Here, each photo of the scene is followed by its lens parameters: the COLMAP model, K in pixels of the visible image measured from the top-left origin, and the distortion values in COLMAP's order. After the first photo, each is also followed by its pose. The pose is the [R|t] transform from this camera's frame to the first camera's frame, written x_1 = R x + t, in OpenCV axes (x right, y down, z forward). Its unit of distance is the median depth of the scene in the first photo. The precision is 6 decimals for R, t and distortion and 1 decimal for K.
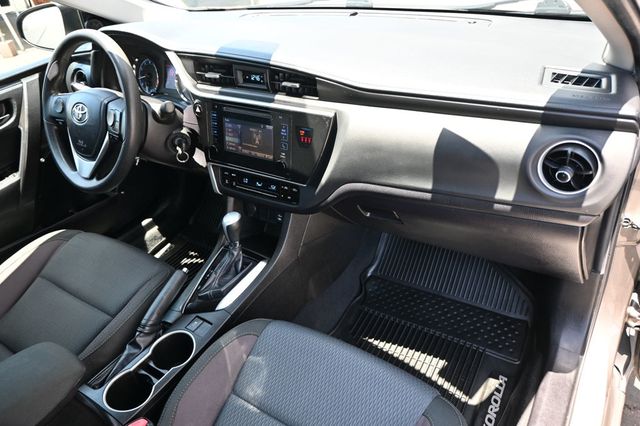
lens RADIAL K [[476.8, 0, 320.0], [0, 476.8, 213.0], [0, 0, 1]] dist [-0.004343, -0.000793]
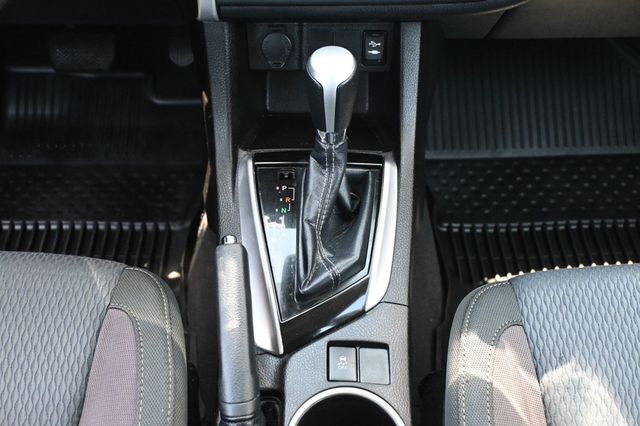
lens RADIAL K [[884.7, 0, 320.0], [0, 884.7, 213.0], [0, 0, 1]] dist [0.006354, -0.020617]
pose [[0.828863, -0.296805, 0.474229, -0.576745], [0.227290, 0.953210, 0.199323, -0.017746], [-0.511200, -0.057424, 0.857541, 0.436539]]
